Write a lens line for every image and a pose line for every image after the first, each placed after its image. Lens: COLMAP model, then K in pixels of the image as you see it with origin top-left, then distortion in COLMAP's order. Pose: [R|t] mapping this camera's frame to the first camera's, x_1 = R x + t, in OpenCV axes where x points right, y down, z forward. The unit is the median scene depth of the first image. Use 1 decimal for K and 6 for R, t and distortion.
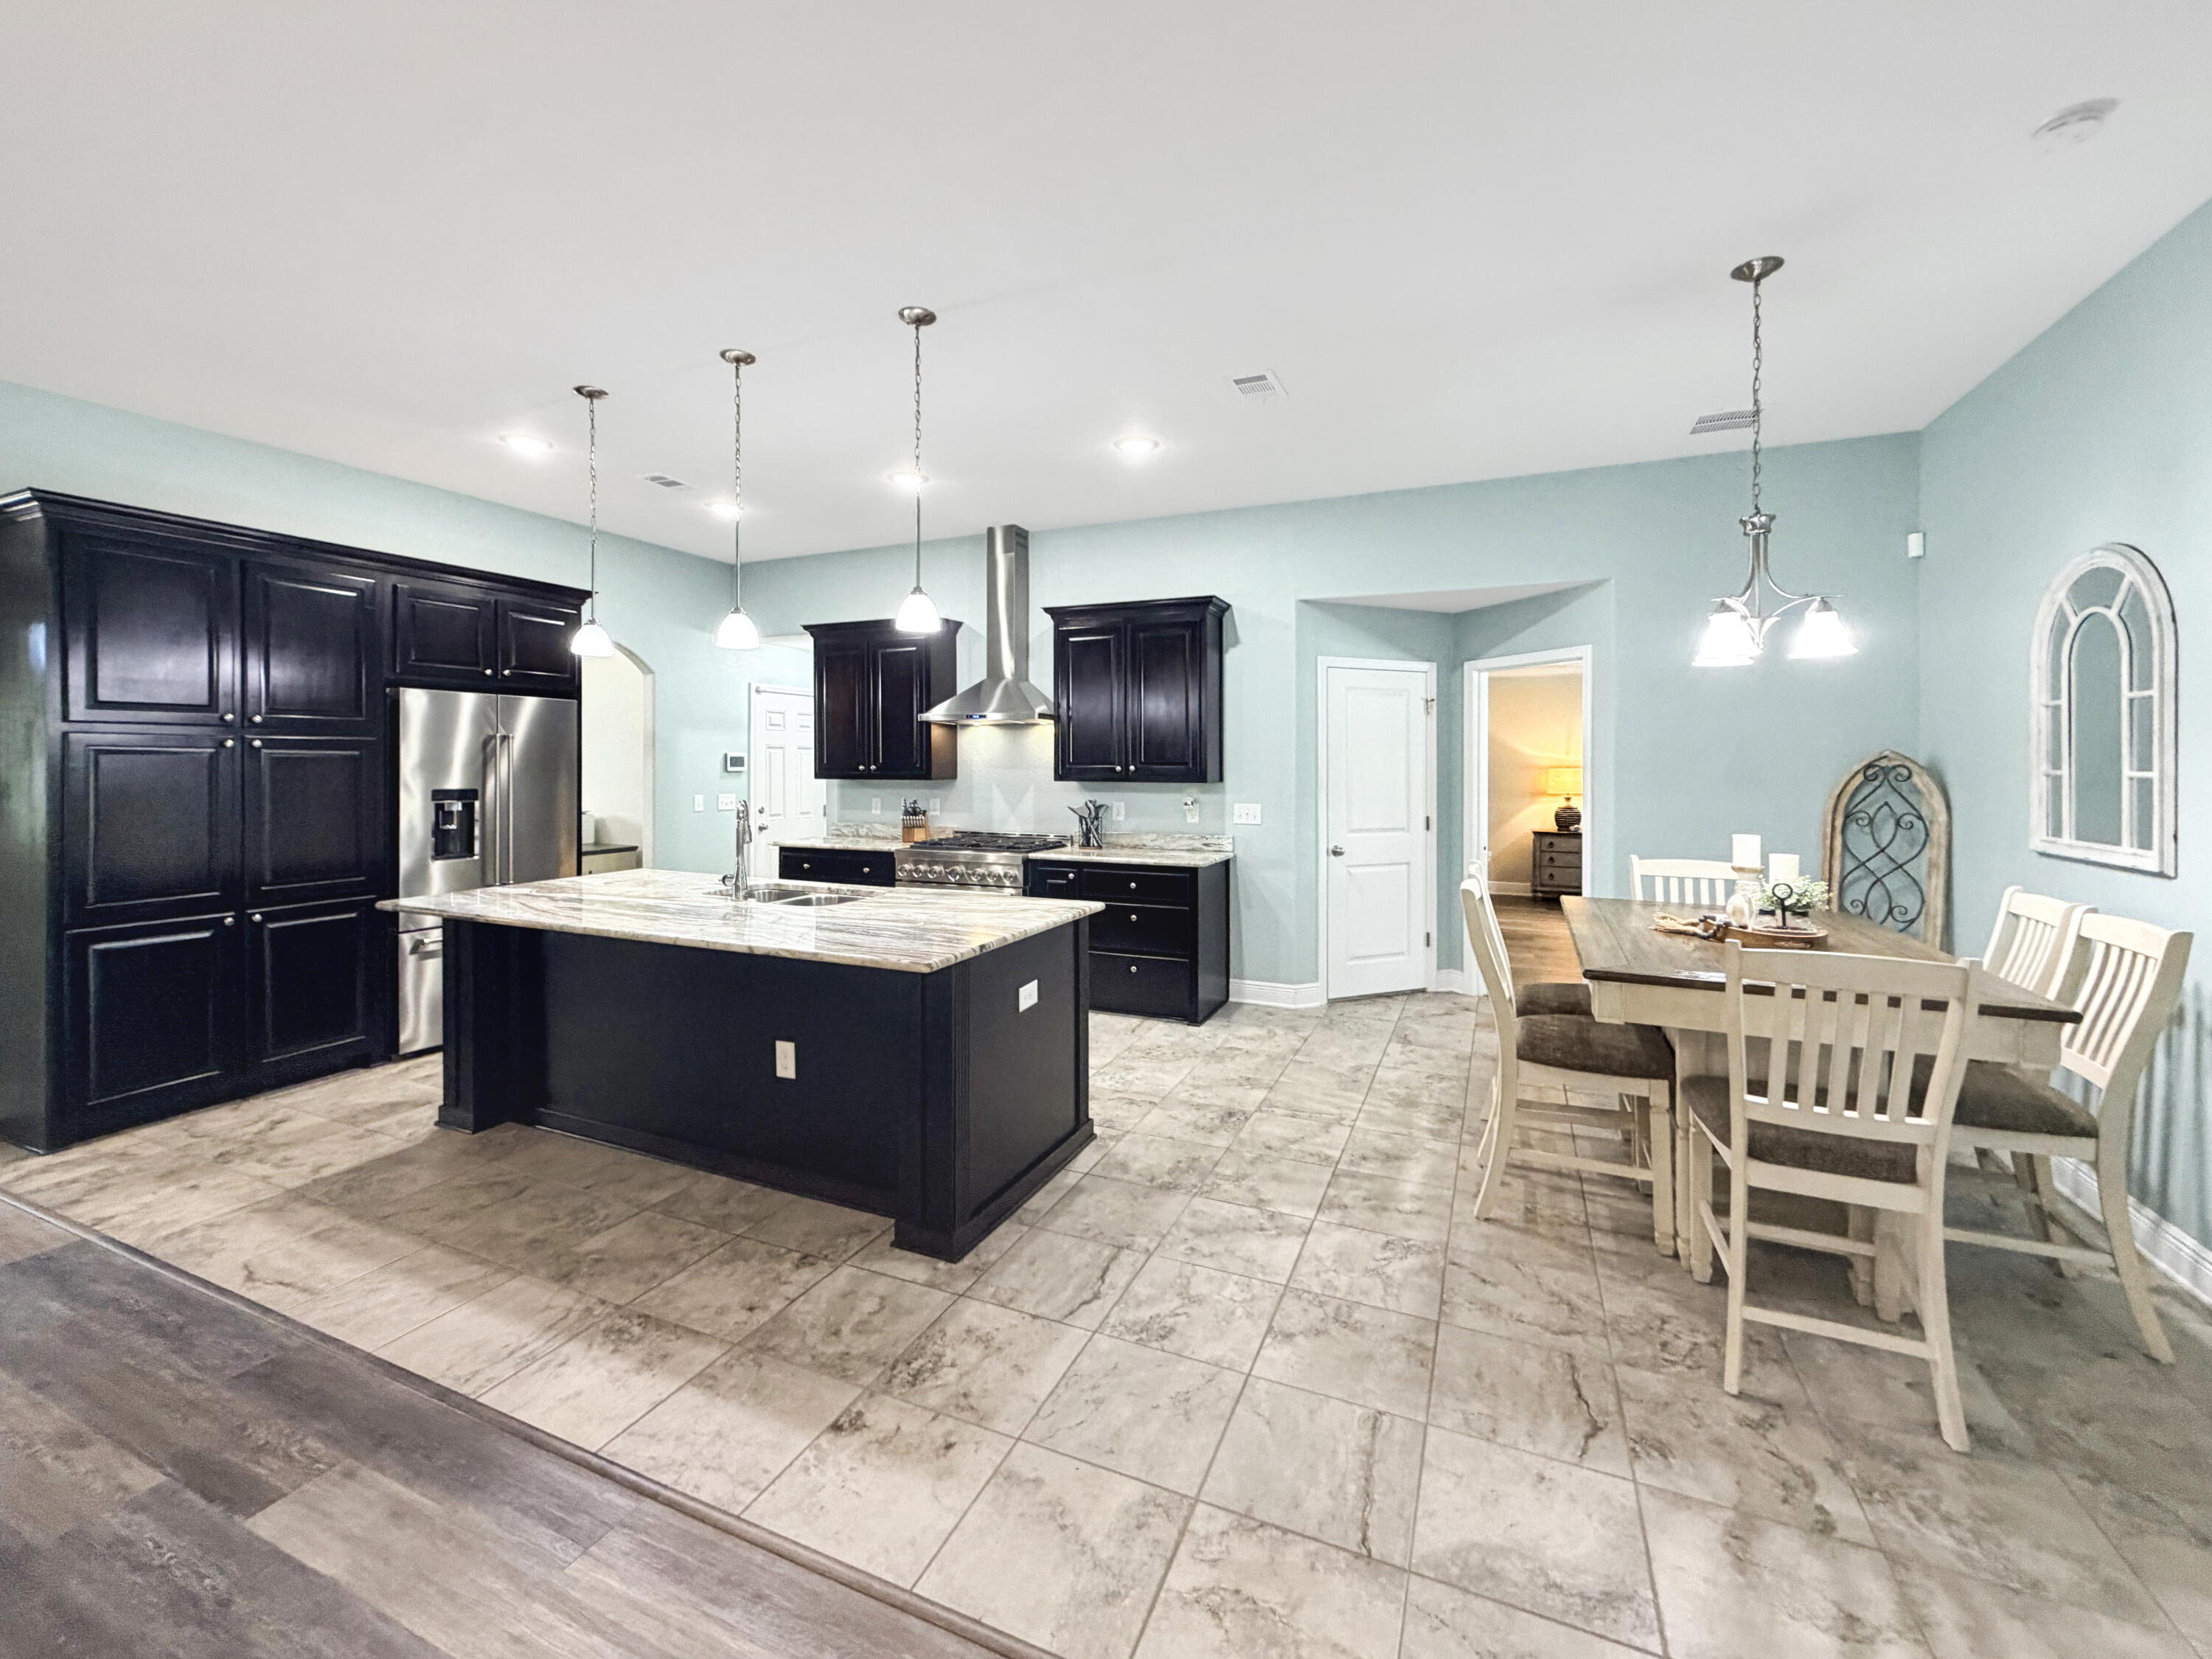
lens RADIAL K [[910.8, 0, 1106.2], [0, 910.8, 768.3], [0, 0, 1]] dist [-0.003236, -0.000048]
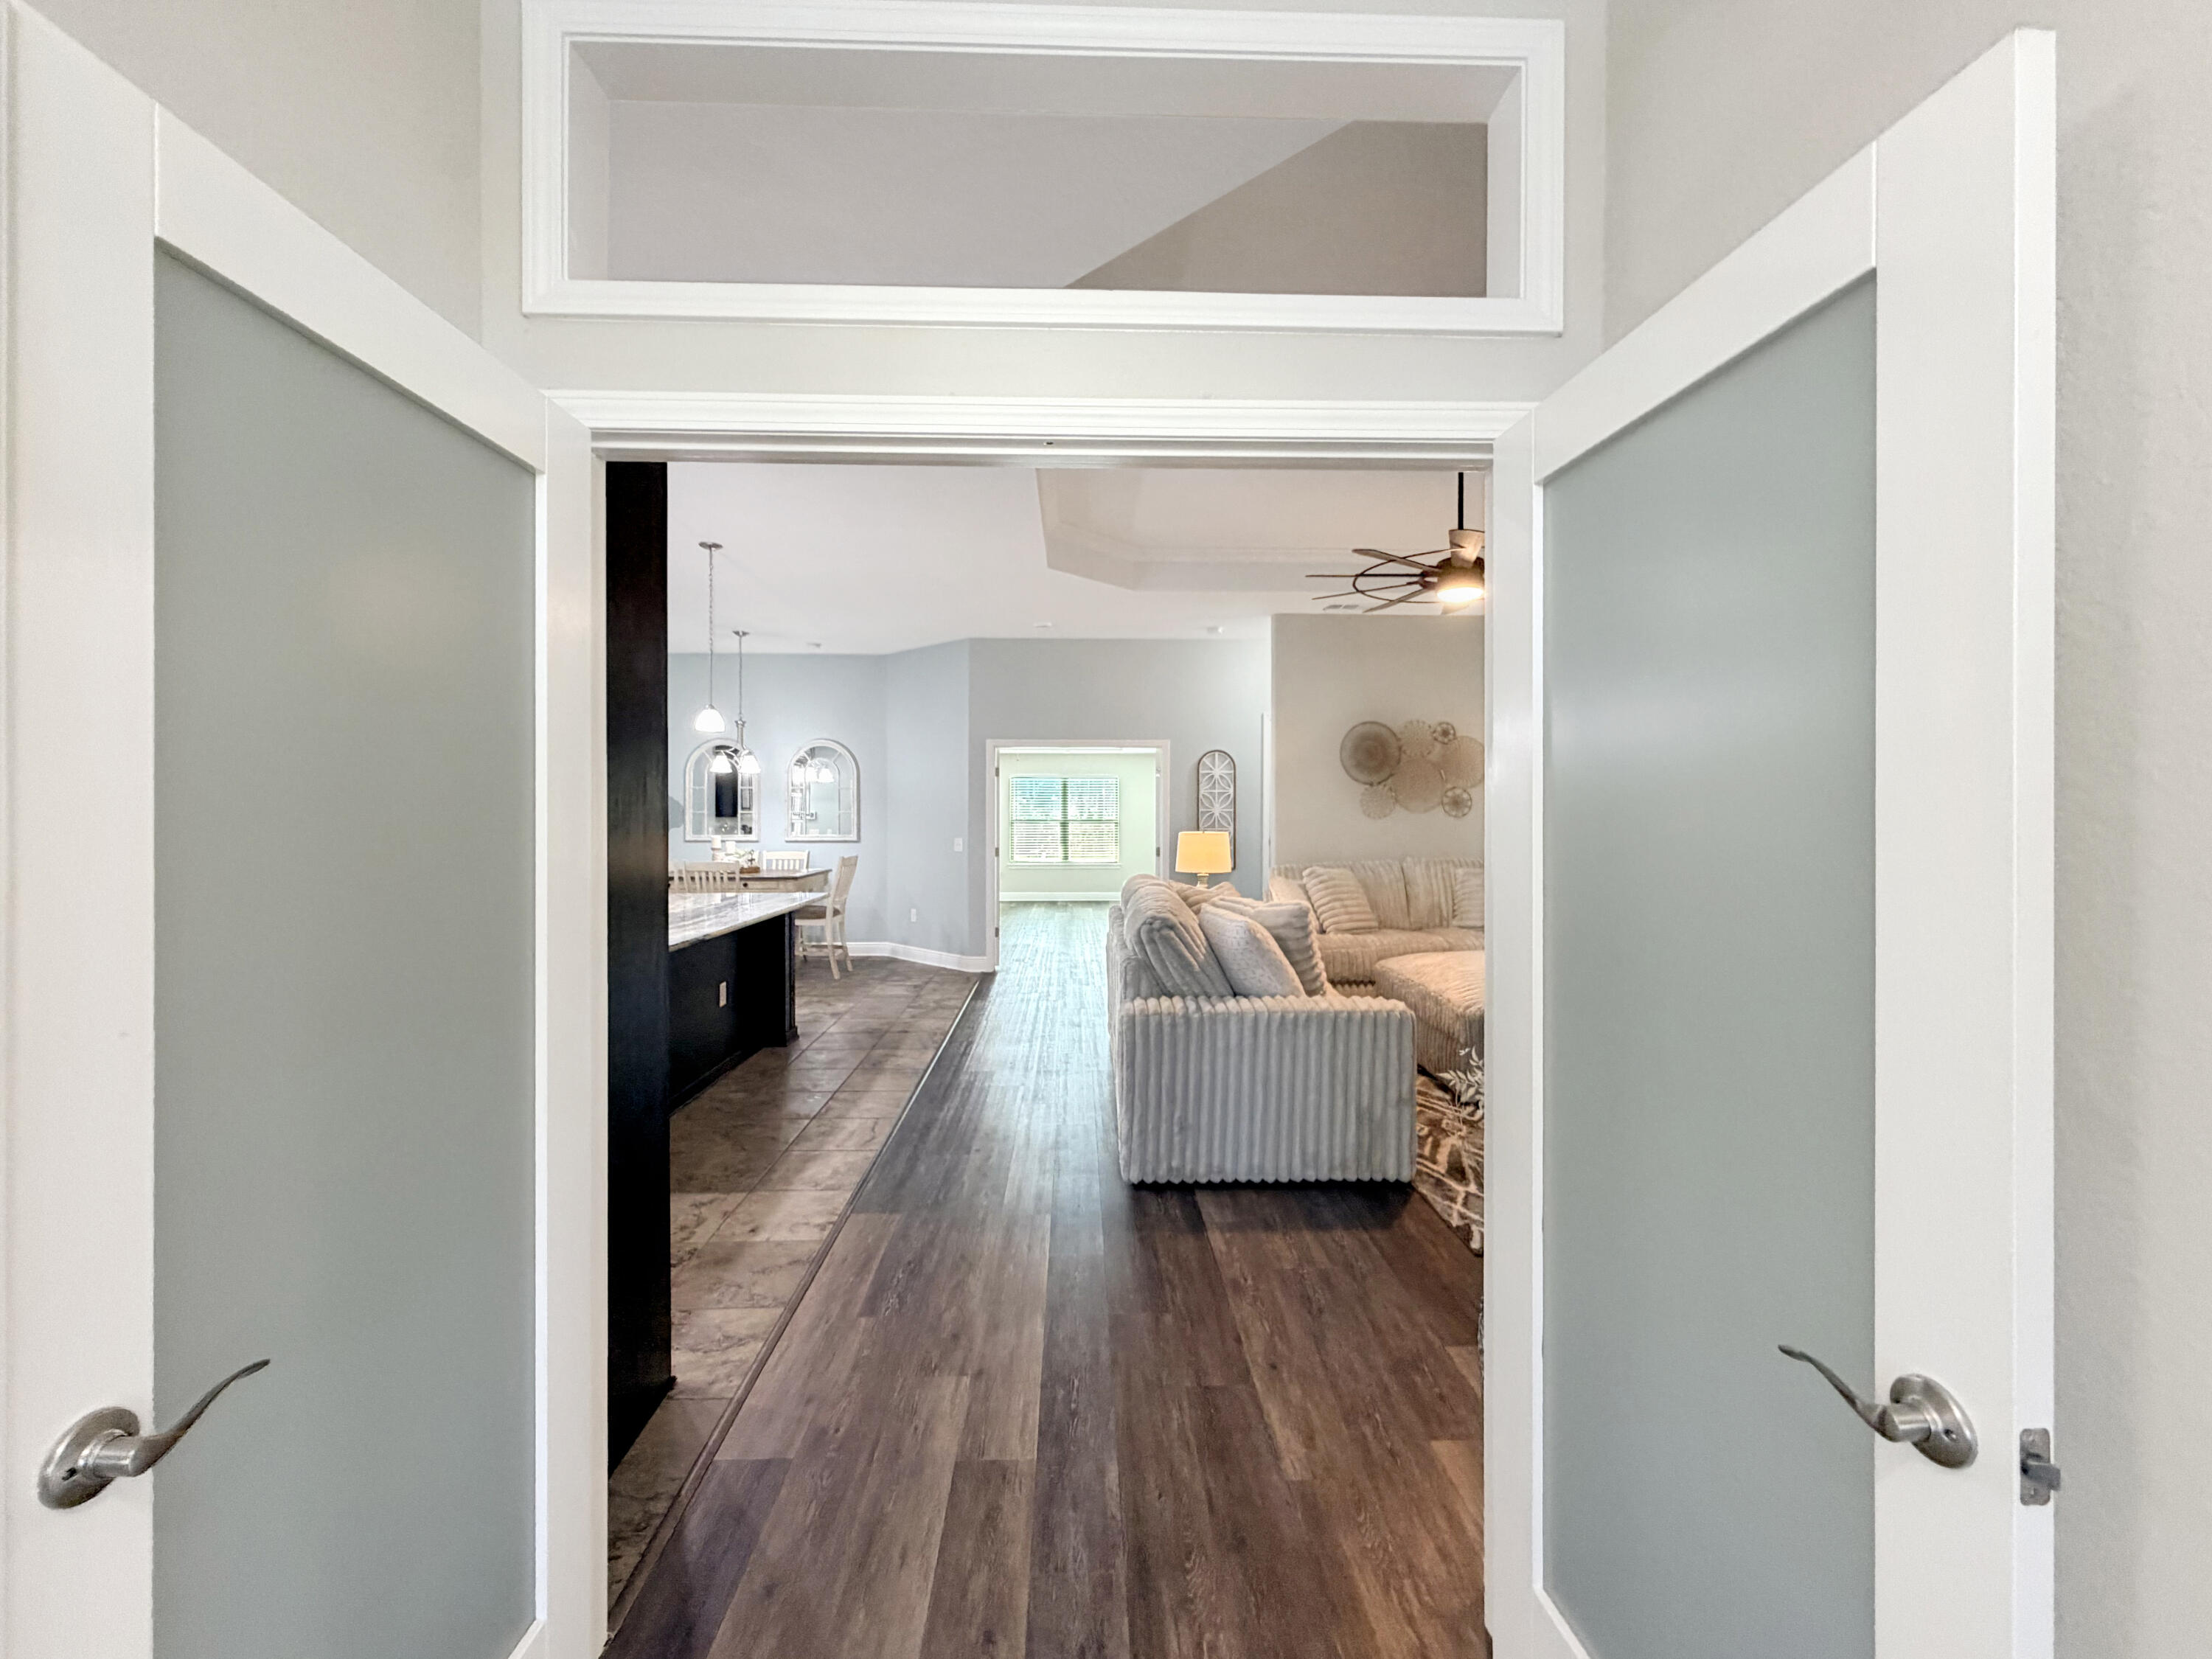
lens RADIAL K [[910.8, 0, 1106.7], [0, 910.8, 818.7], [0, 0, 1]] dist [-0.003236, -0.000048]
pose [[-0.431304, -0.010958, 0.902140, -1.126228], [0.008255, 0.999836, 0.016092, -0.004561], [-0.902169, 0.014387, -0.431143, 0.581605]]
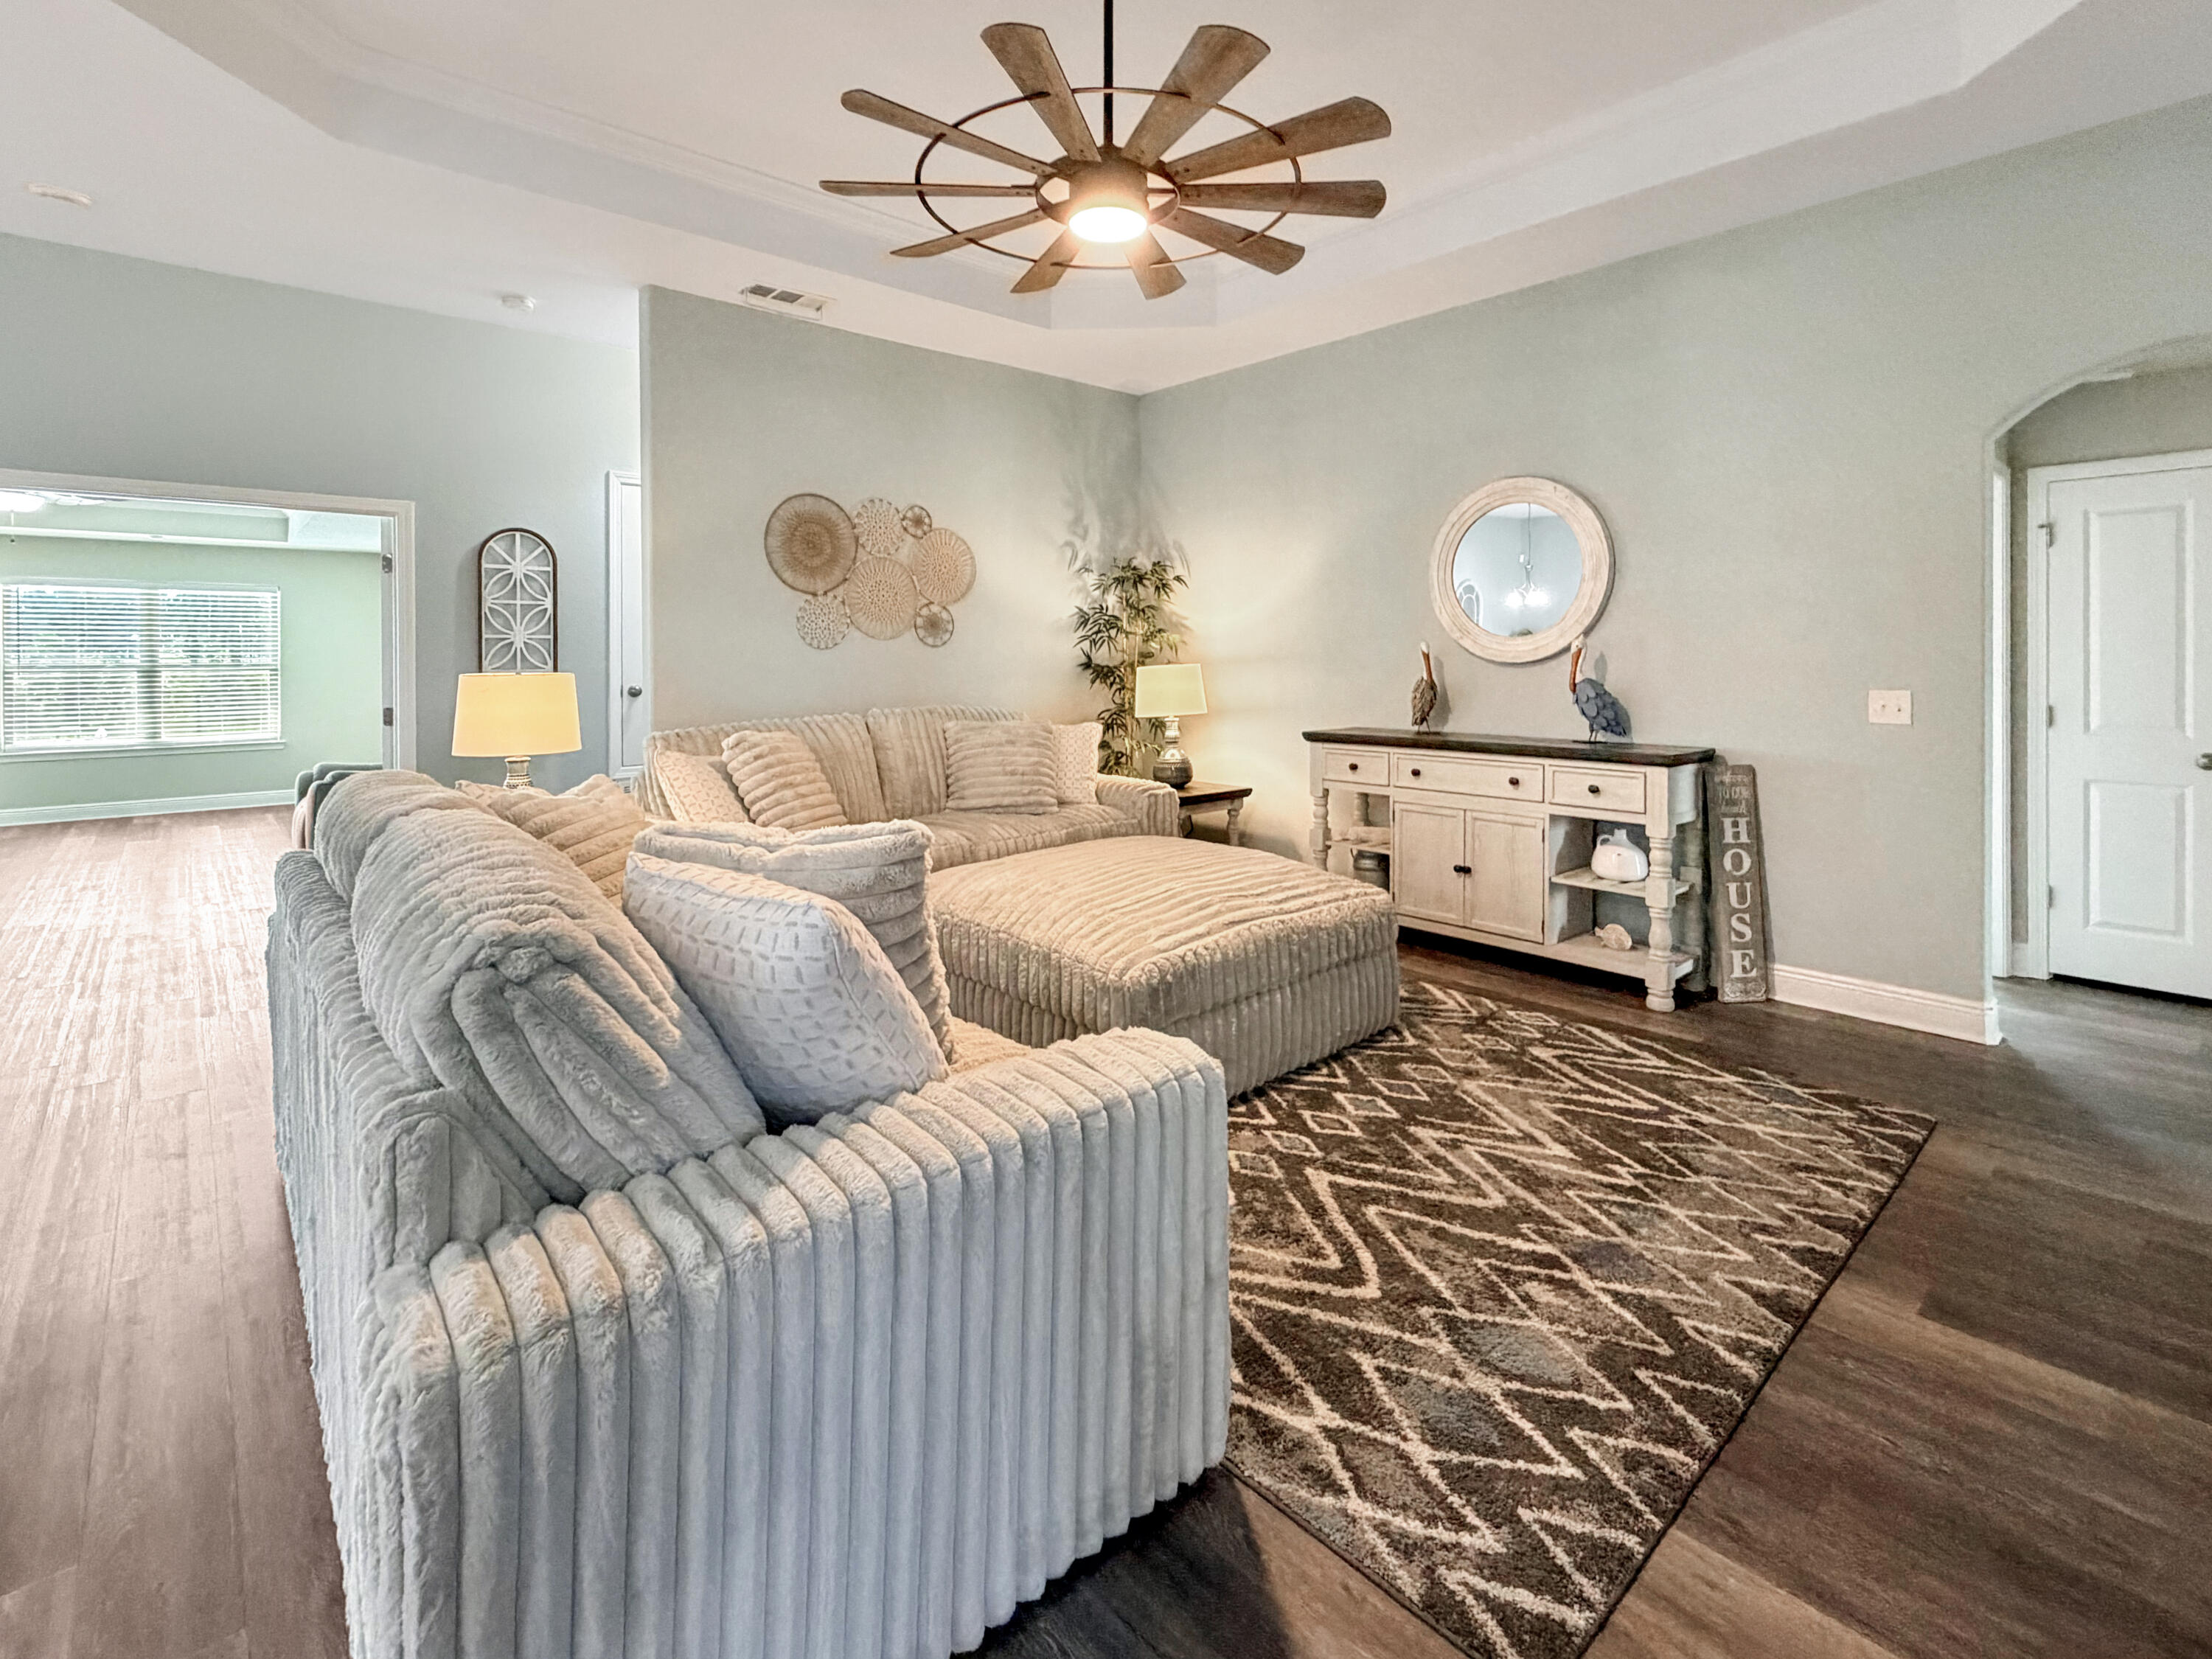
lens RADIAL K [[1021.4, 0, 1125.1], [0, 1021.4, 664.6], [0, 0, 1]] dist [0.002199, -0.000483]
pose [[-0.915153, -0.002799, 0.403097, -0.755406], [0.006403, 0.999749, 0.021480, 0.015184], [-0.403056, 0.022239, -0.914905, 0.412181]]
